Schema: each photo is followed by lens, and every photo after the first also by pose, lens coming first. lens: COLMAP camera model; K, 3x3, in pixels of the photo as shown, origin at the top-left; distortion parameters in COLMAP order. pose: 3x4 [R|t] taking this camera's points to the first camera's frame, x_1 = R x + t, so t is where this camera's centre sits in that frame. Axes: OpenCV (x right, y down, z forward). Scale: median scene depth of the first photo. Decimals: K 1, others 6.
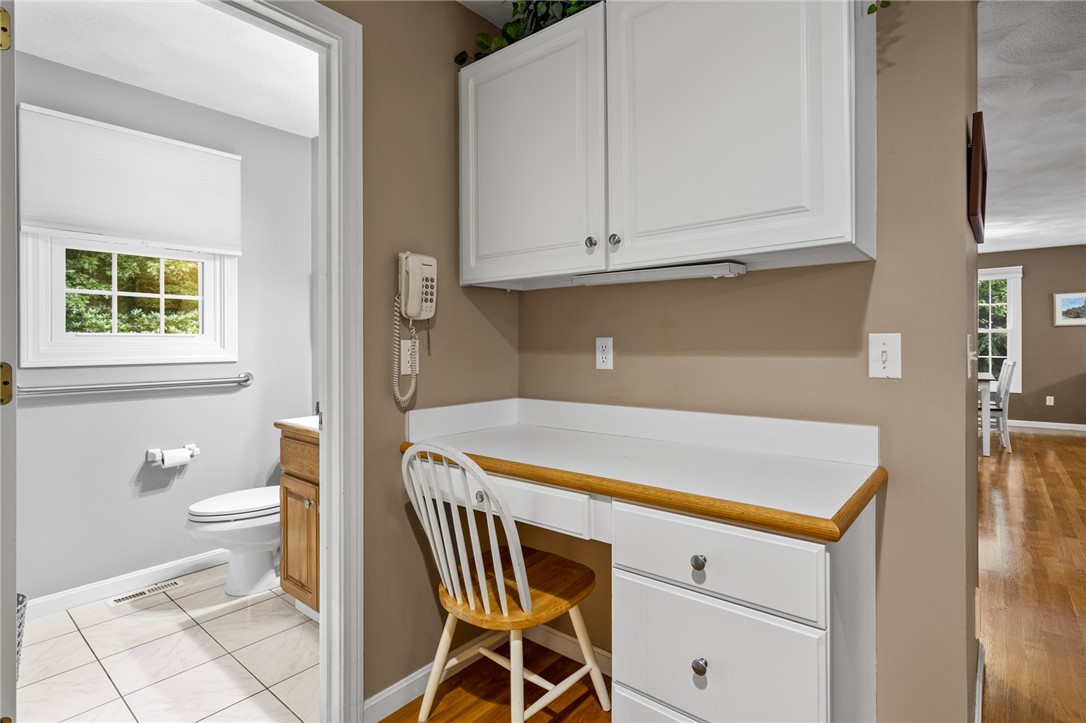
lens RADIAL K [[537.2, 0, 546.1], [0, 537.2, 344.4], [0, 0, 1]] dist [0.003390, 0.000427]
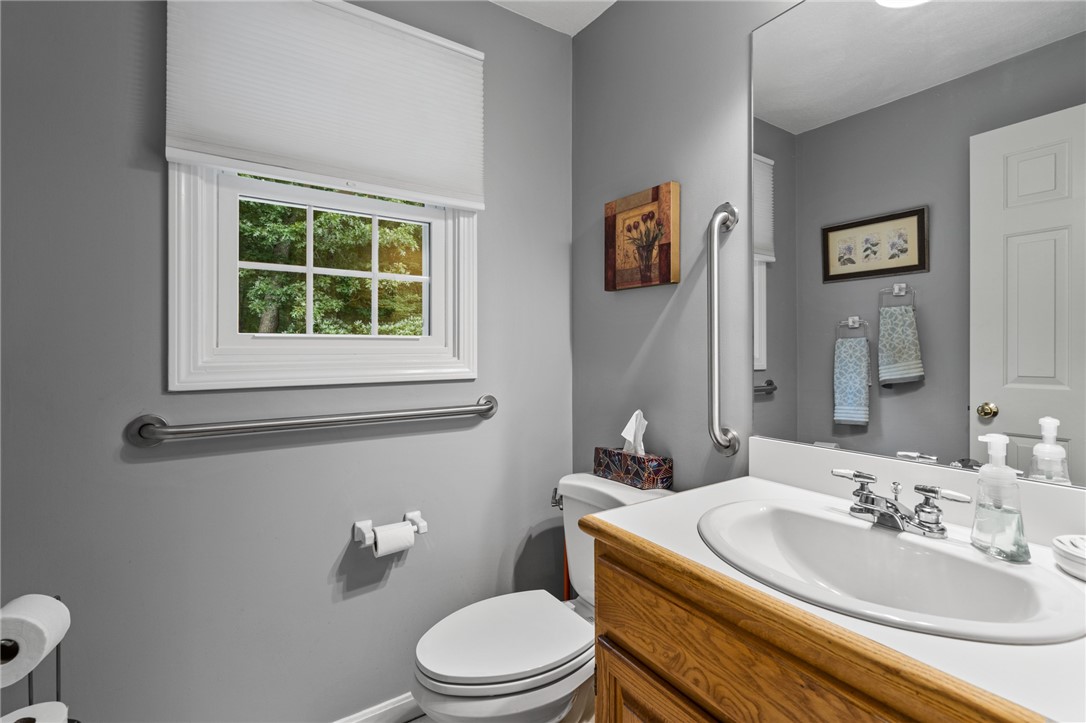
lens RADIAL K [[495.3, 0, 545.3], [0, 495.3, 350.1], [0, 0, 1]] dist [-0.000813, 0.000273]
pose [[0.957563, 0.000292, -0.288222, -0.343617], [-0.000691, 0.999999, -0.001283, -0.001331], [0.288222, 0.001428, 0.957563, 0.486231]]
